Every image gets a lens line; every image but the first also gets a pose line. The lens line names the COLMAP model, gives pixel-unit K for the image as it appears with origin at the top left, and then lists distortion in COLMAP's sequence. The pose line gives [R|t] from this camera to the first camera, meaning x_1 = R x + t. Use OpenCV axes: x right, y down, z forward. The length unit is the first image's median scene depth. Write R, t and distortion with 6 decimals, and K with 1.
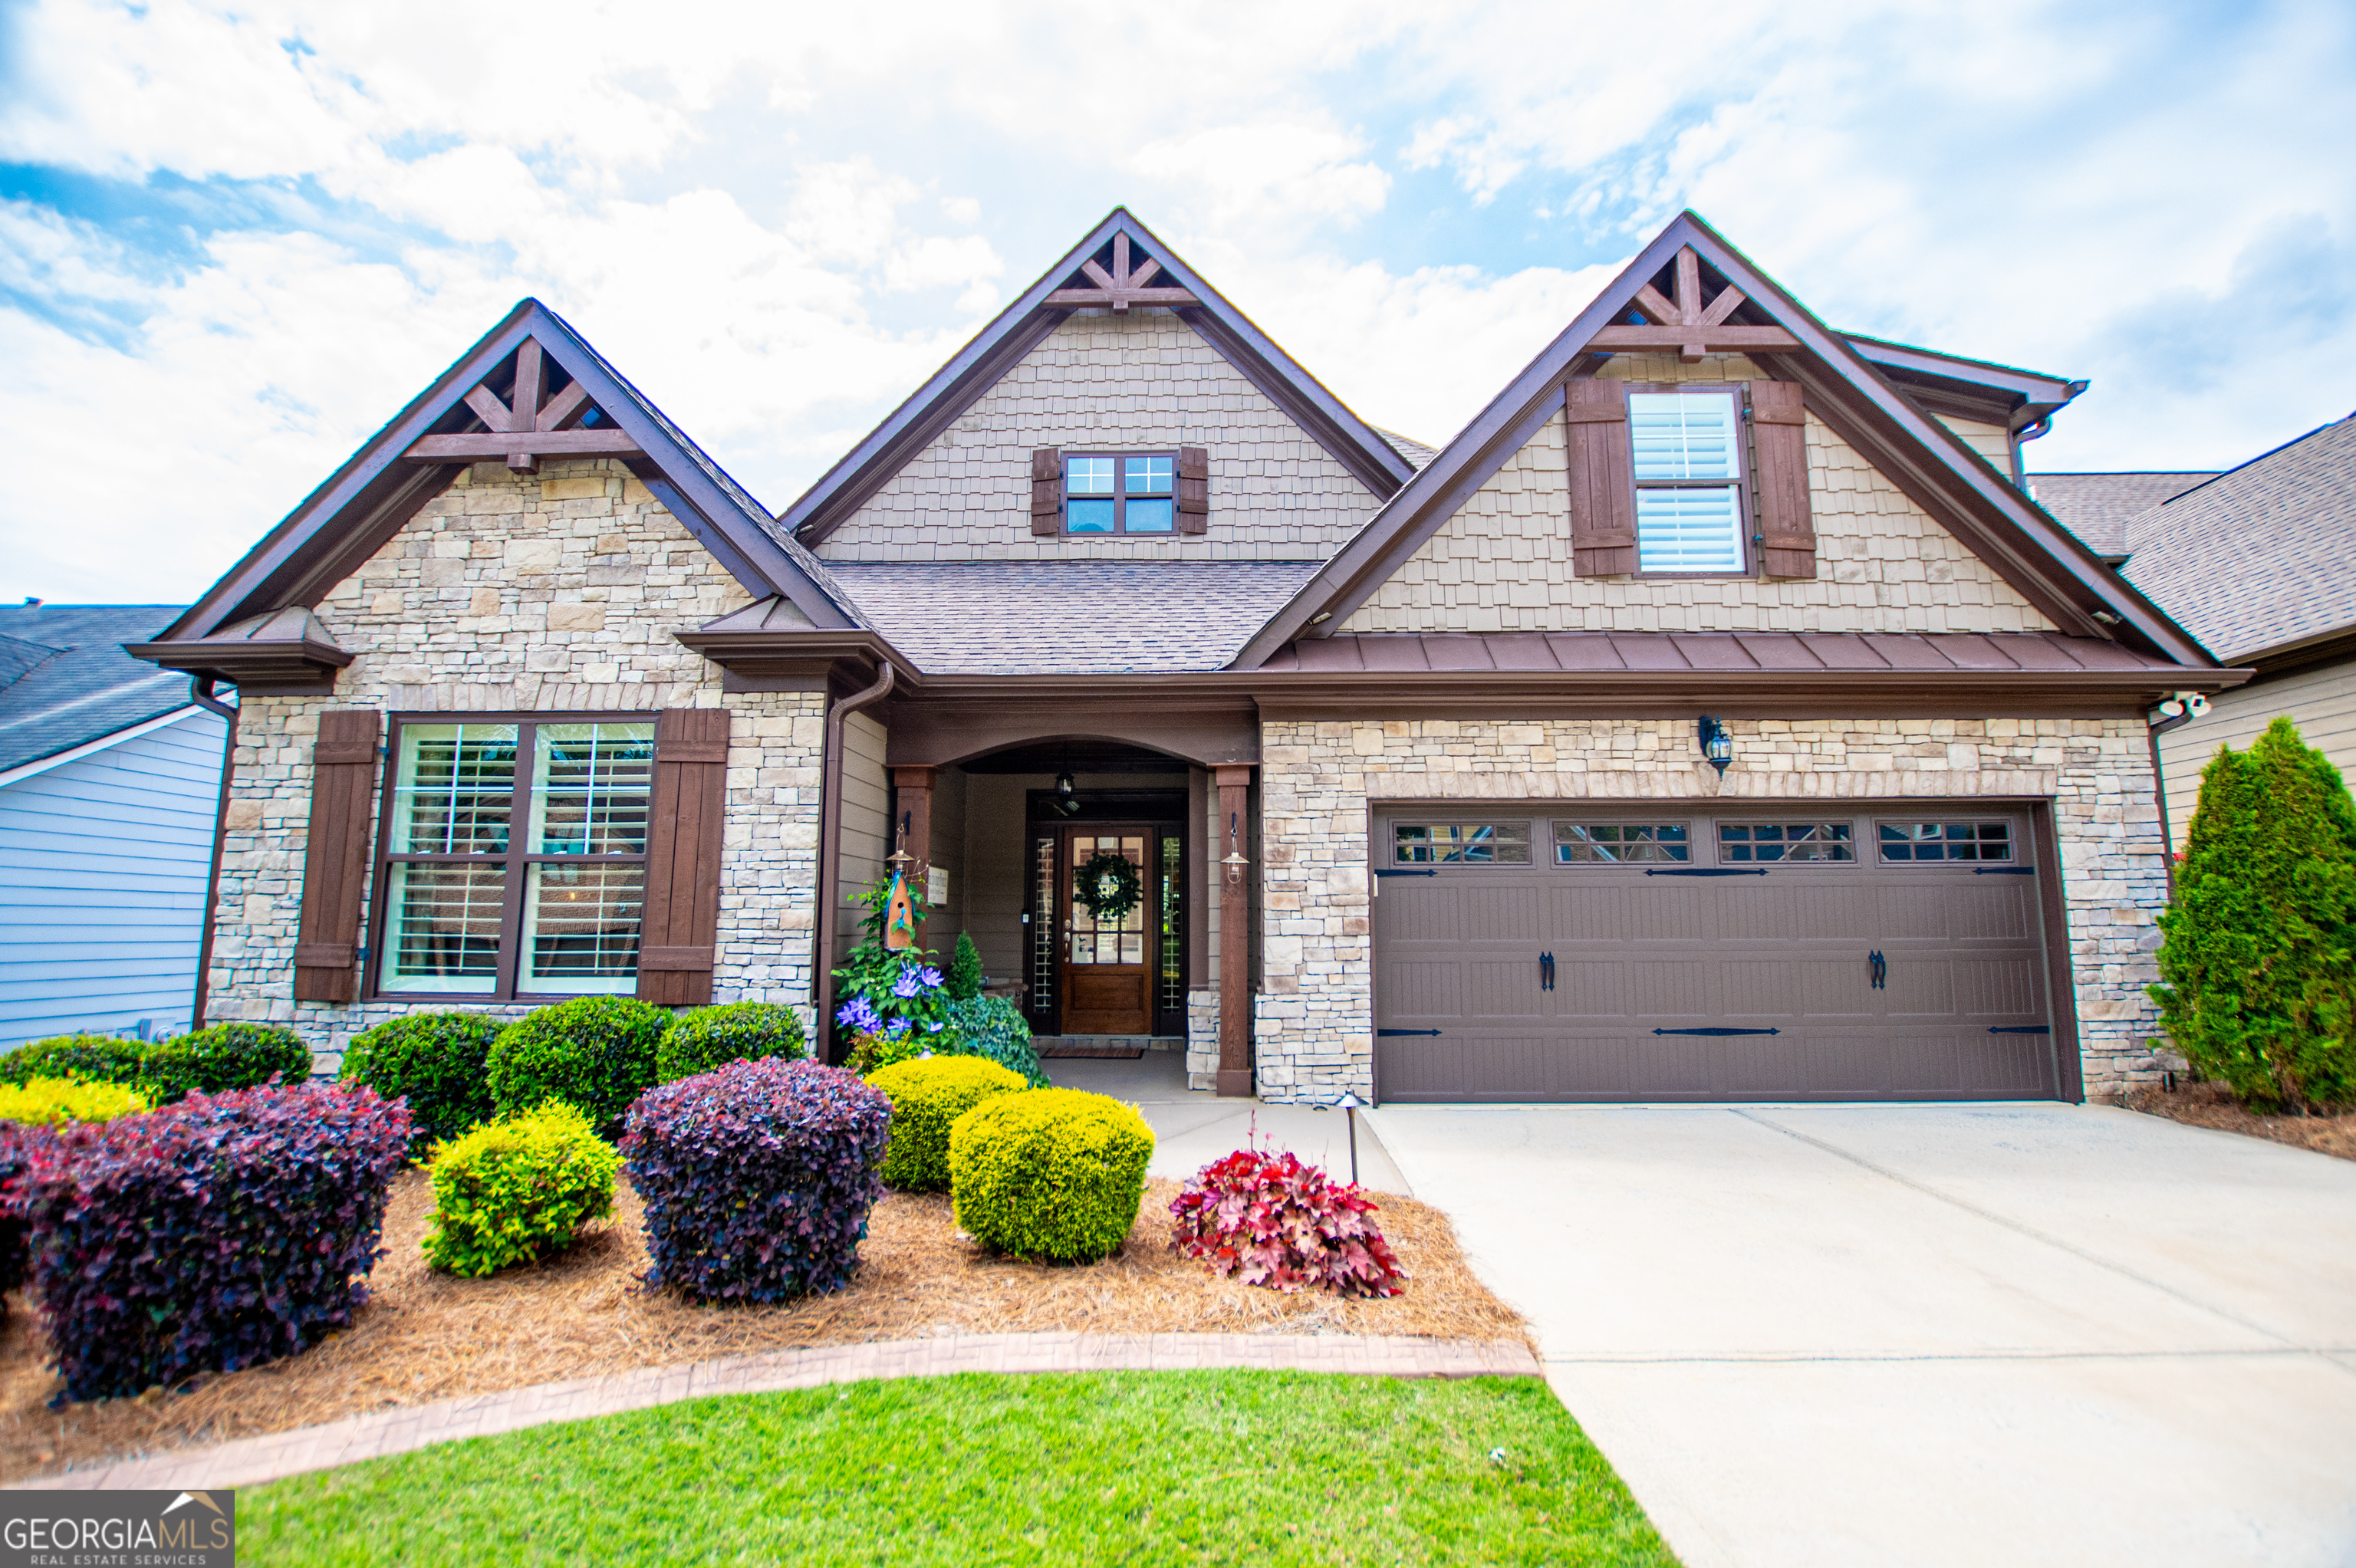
lens RADIAL K [[1030.6, 0, 1189.4], [0, 1030.6, 784.4], [0, 0, 1]] dist [-0.027143, 0.001155]
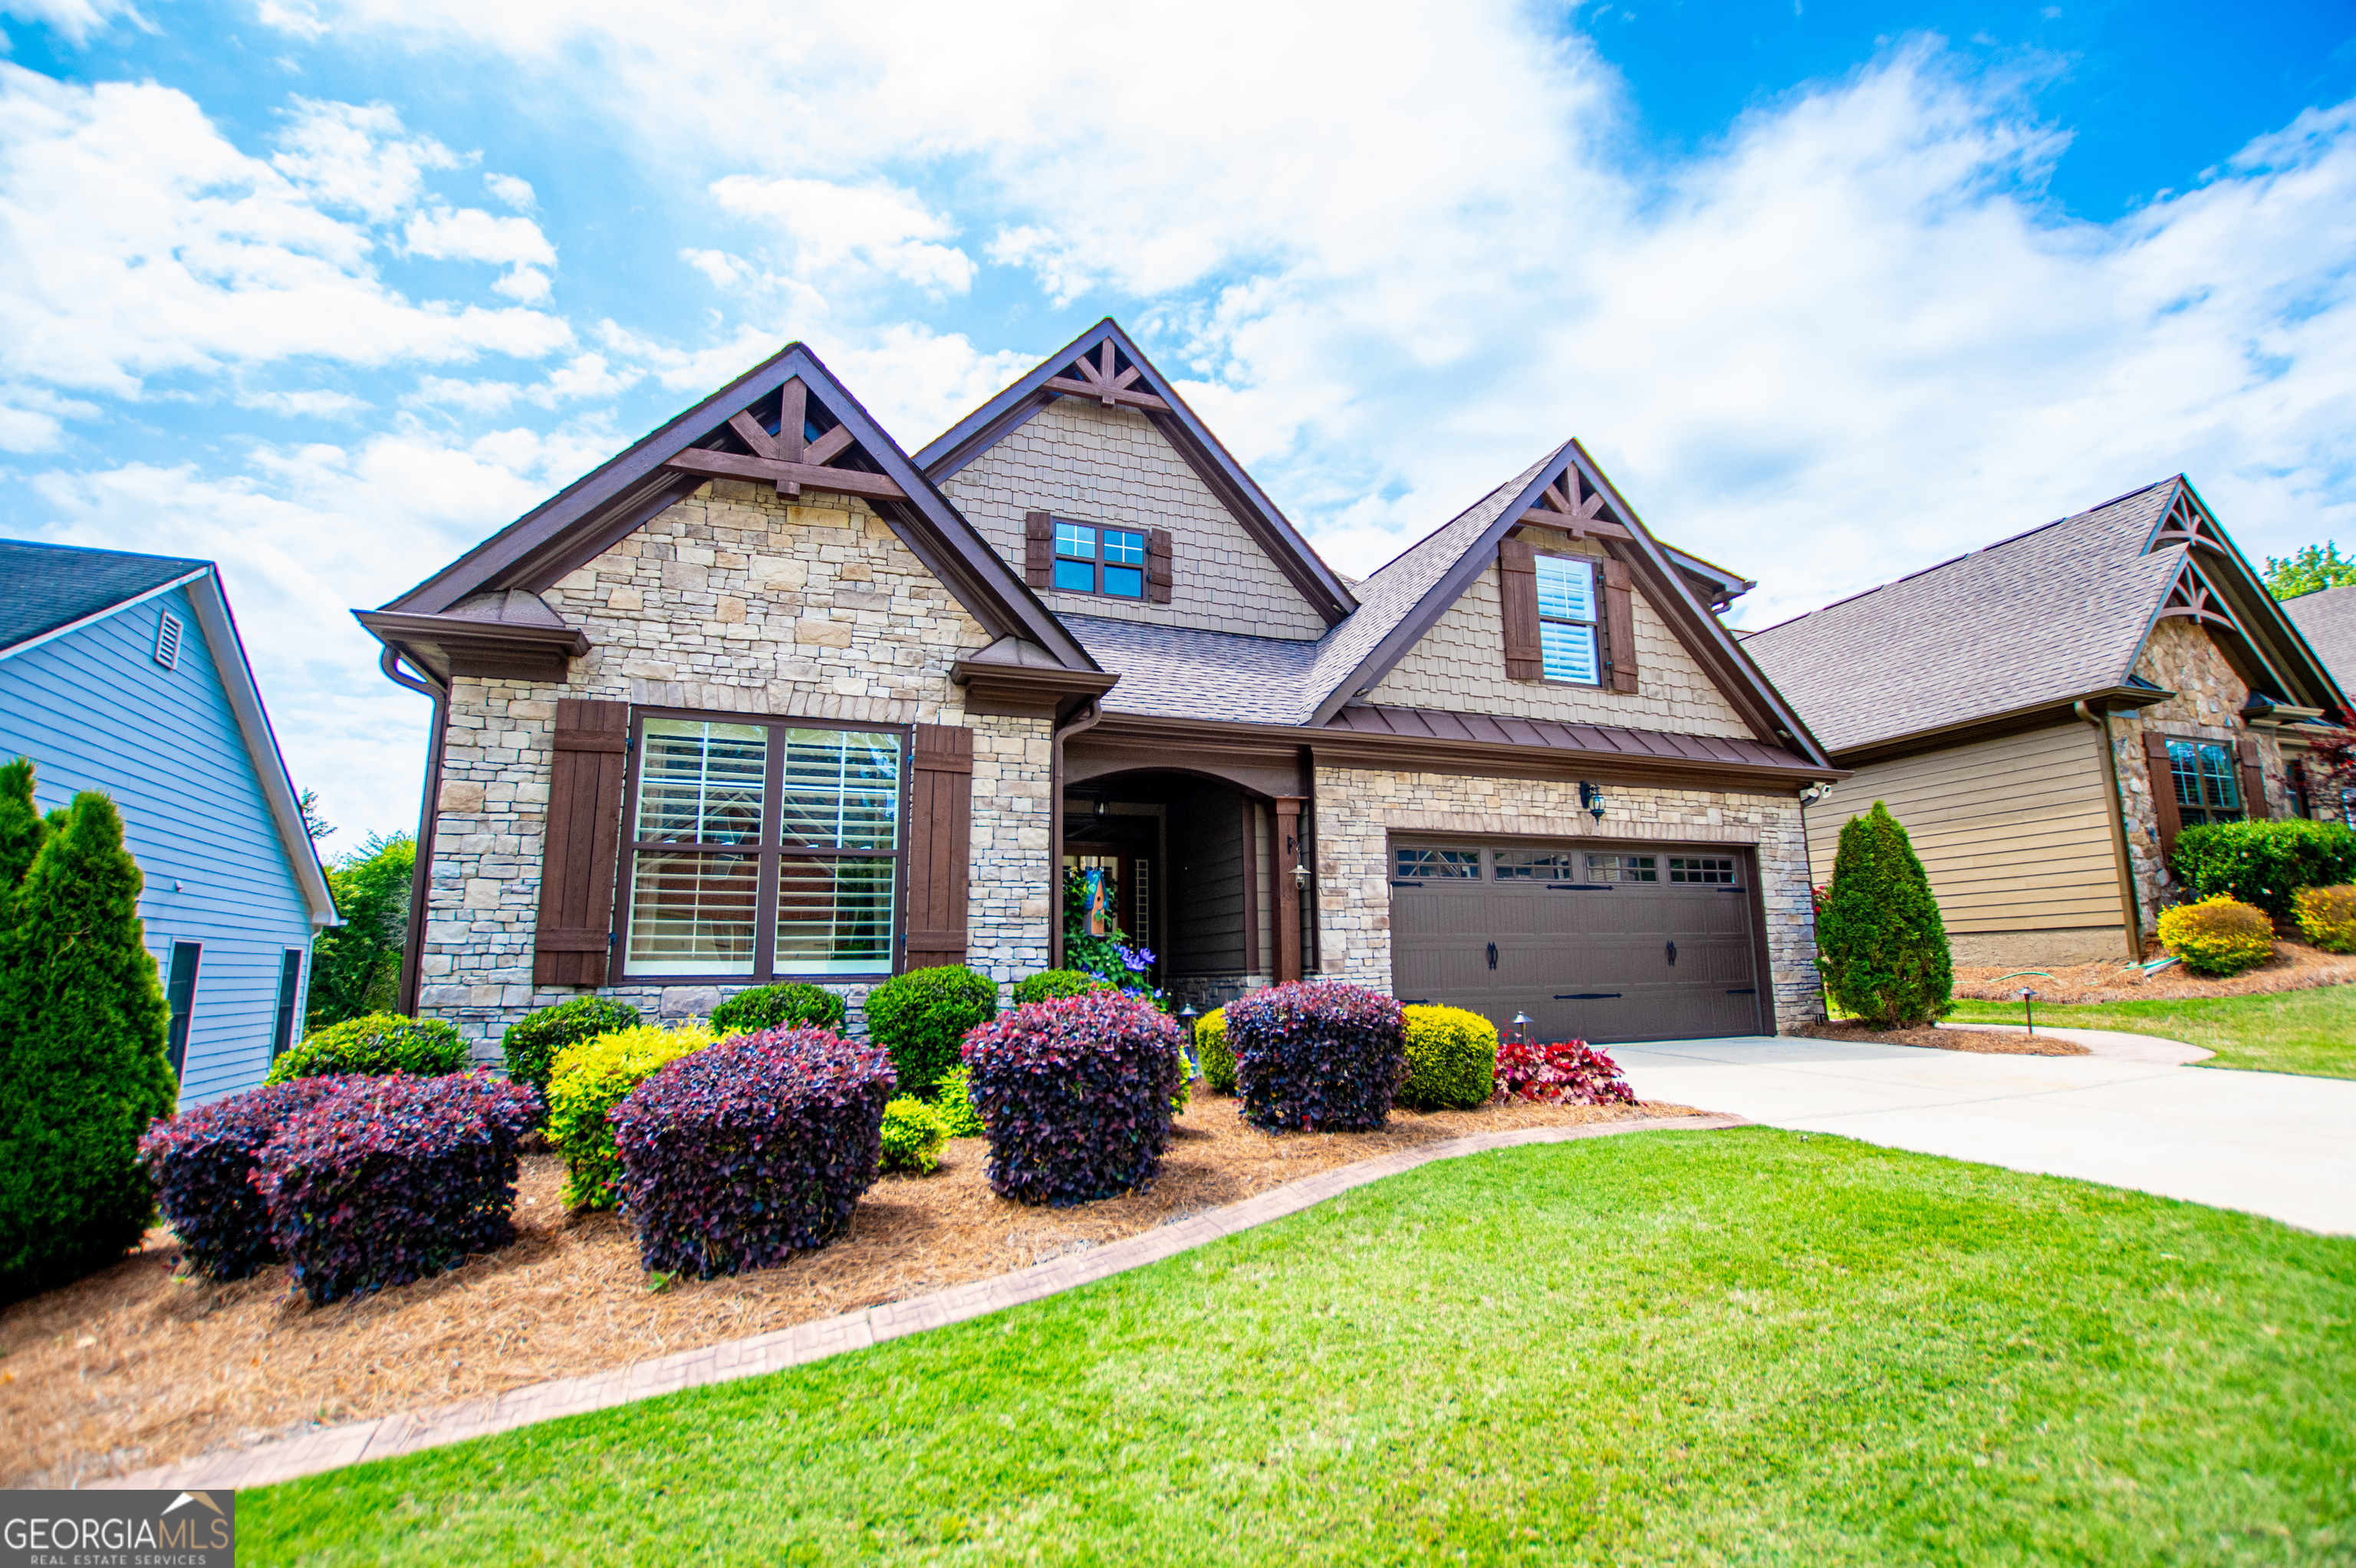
lens RADIAL K [[1043.7, 0, 1187.2], [0, 1043.7, 782.3], [0, 0, 1]] dist [-0.033098, 0.006001]
pose [[0.924405, 0.056446, 0.377212, -0.592004], [-0.039508, 0.997839, -0.052497, 0.036304], [-0.379360, 0.033625, 0.924638, -0.166515]]
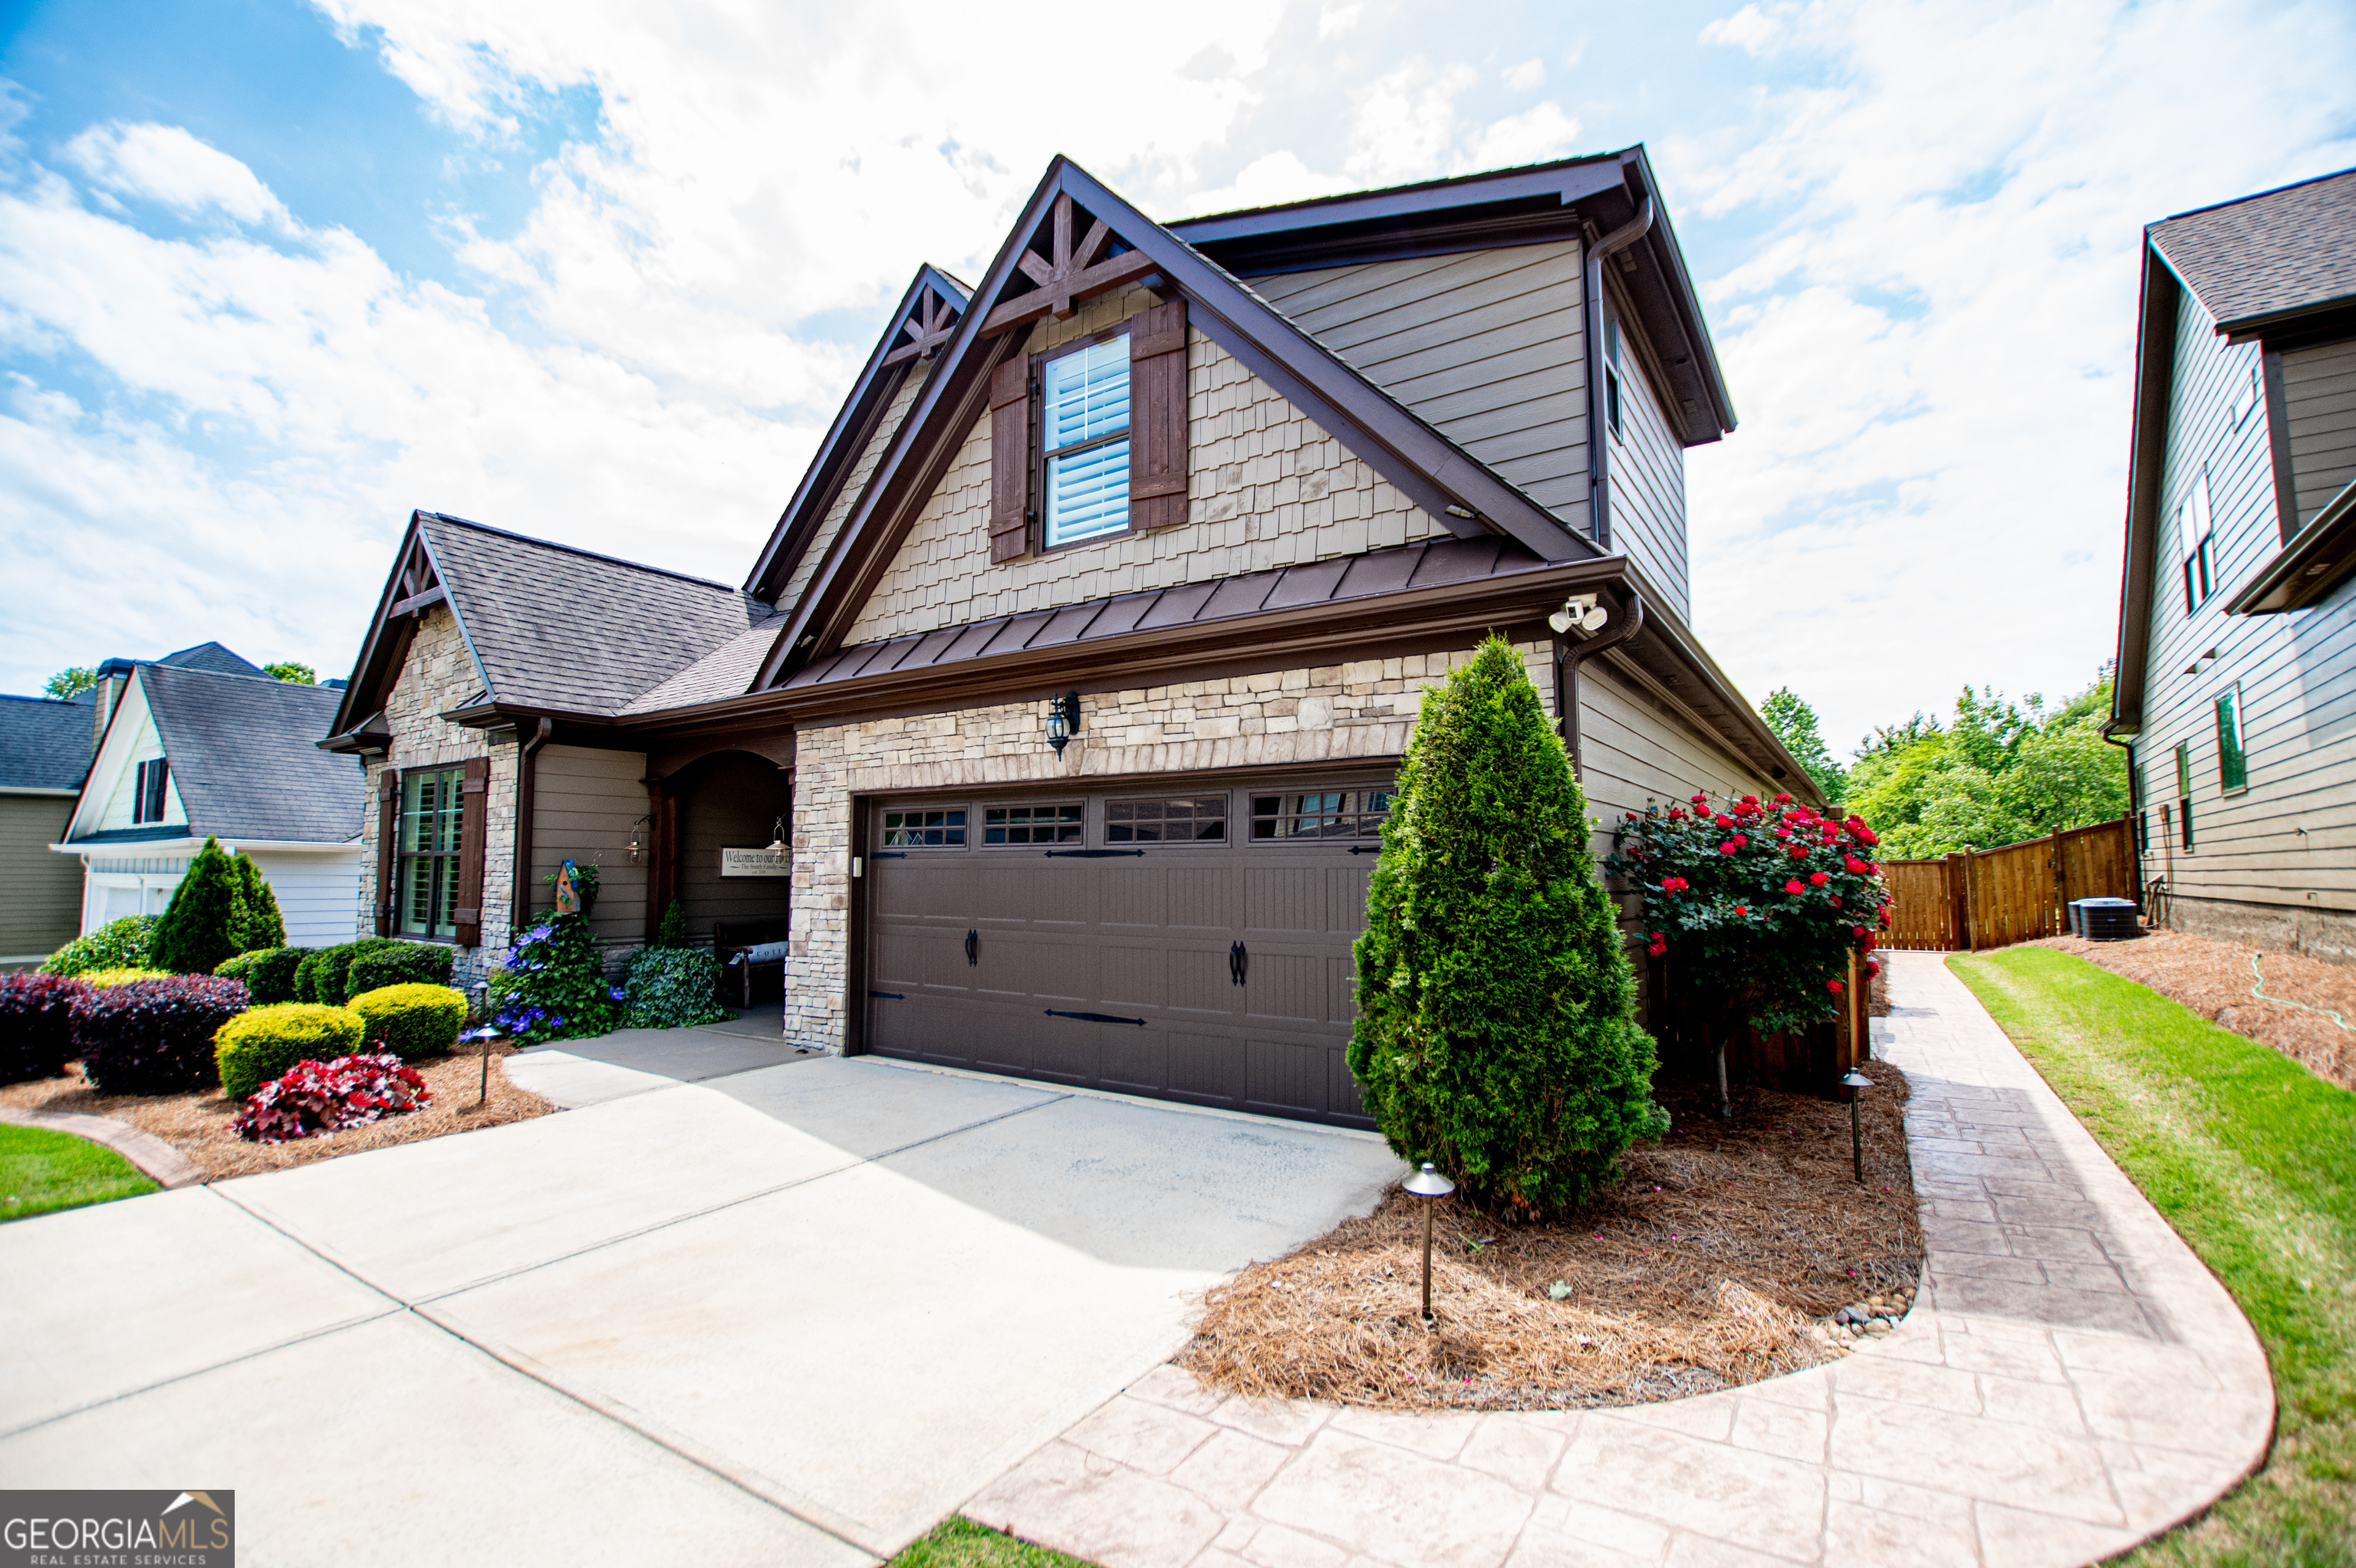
lens RADIAL K [[1023.2, 0, 1201.5], [0, 1023.2, 791.5], [0, 0, 1]] dist [-0.023567, -0.013697]
pose [[0.846361, -0.040769, -0.531048, 1.124607], [0.070386, 0.996883, 0.035647, 0.000332], [0.527939, -0.067548, 0.846592, 0.244697]]
